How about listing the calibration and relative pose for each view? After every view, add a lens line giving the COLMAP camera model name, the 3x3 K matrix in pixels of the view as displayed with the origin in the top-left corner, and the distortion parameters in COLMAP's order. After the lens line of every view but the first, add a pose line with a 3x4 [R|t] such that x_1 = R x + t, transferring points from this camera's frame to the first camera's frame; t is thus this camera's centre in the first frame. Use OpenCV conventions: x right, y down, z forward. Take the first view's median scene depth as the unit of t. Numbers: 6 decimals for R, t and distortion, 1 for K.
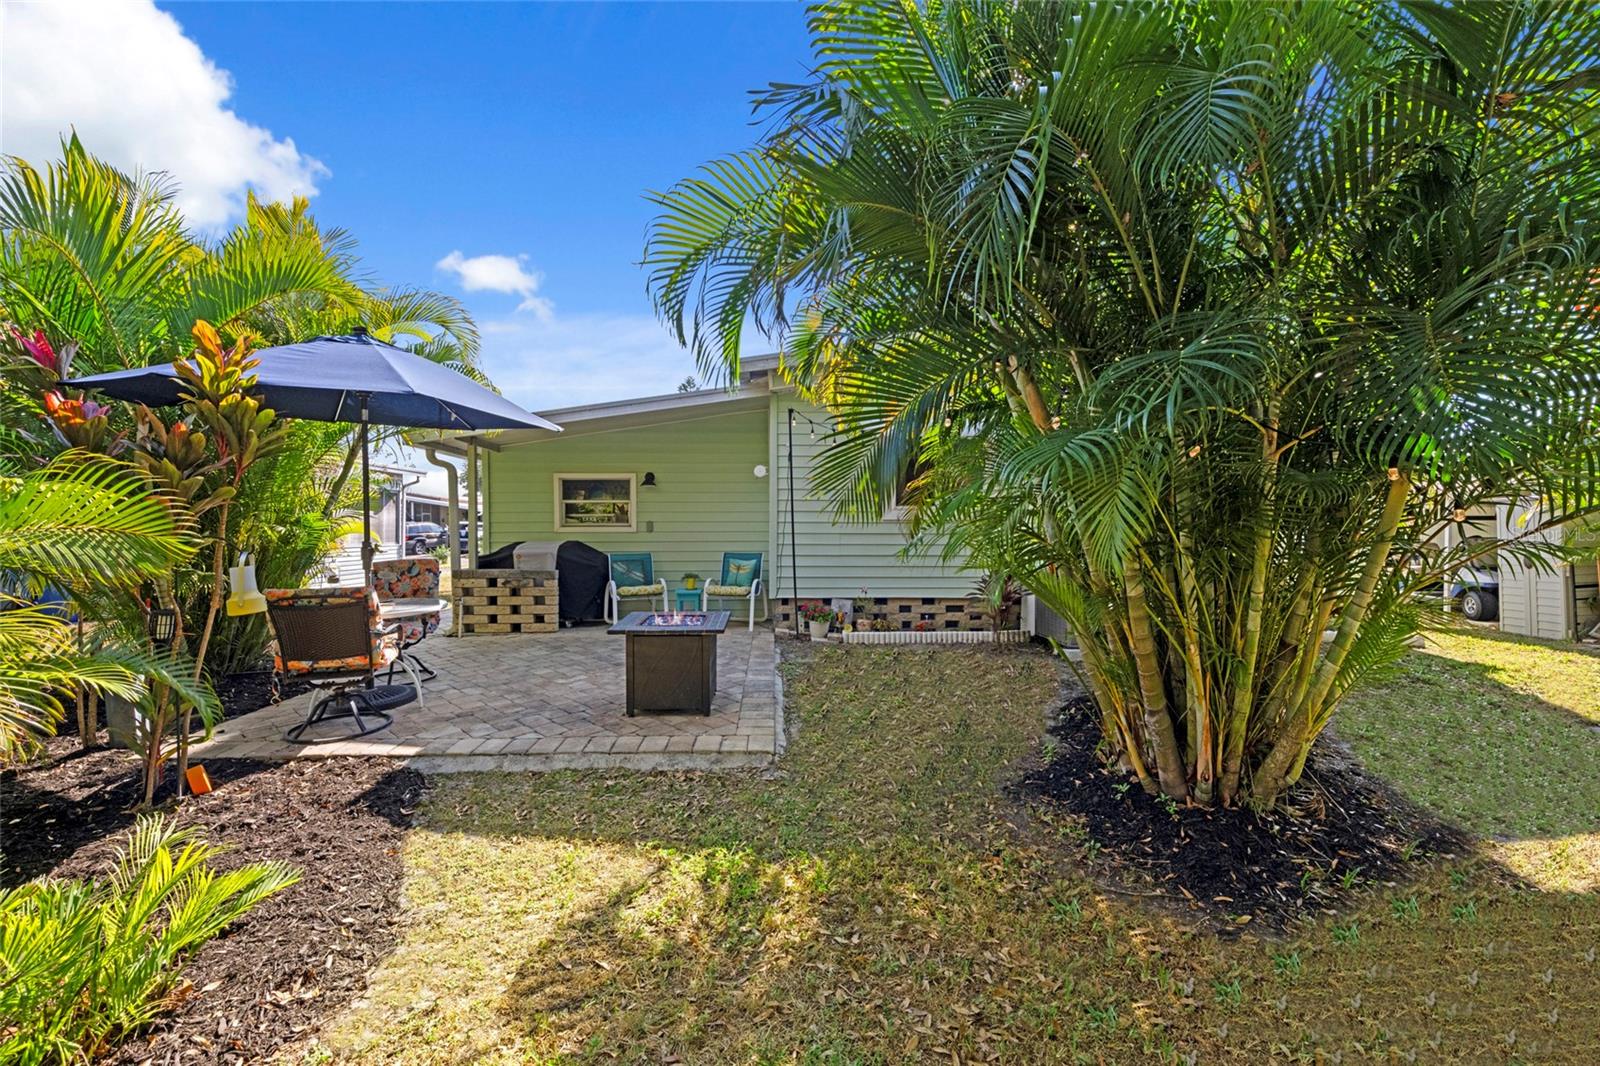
lens RADIAL K [[635.1, 0, 798.5], [0, 635.1, 532.8], [0, 0, 1]] dist [-0.001857, -0.000261]
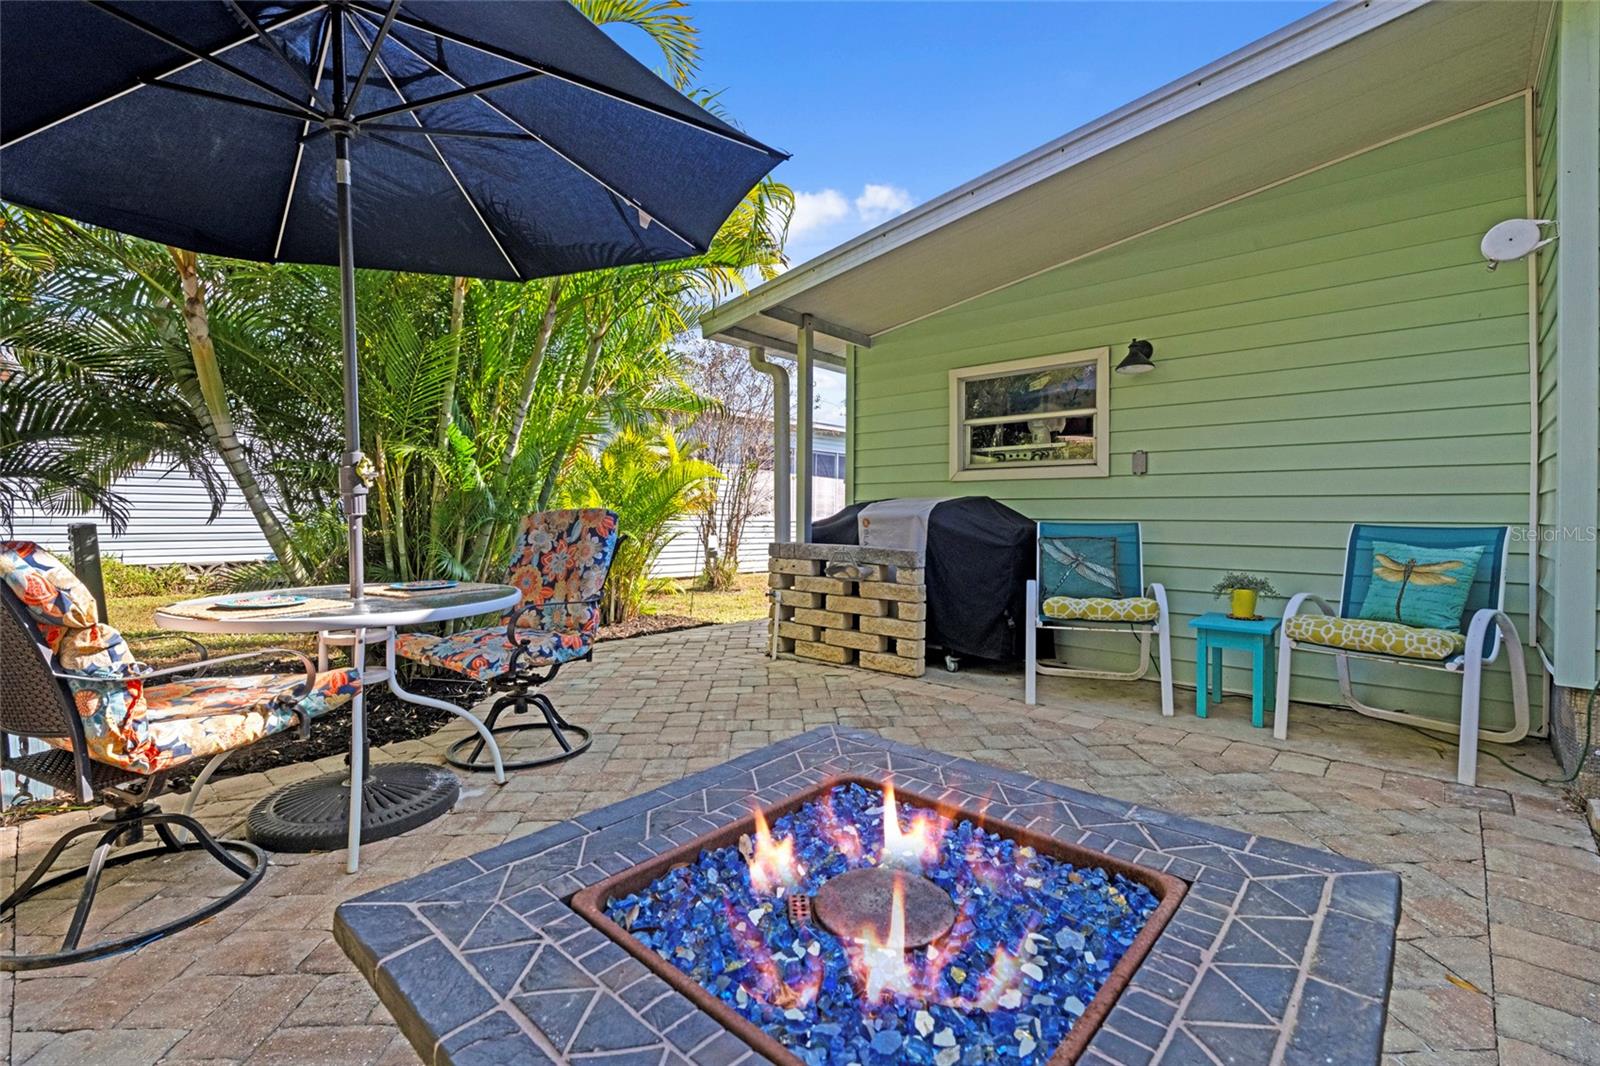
lens RADIAL K [[724.7, 0, 803.1], [0, 724.7, 505.7], [0, 0, 1]] dist [0.034519, 0.000161]
pose [[0.705329, -0.002266, -0.708876, -0.046059], [-0.013602, 0.999768, -0.016729, 0.034444], [0.708749, 0.021441, 0.705134, 0.534031]]
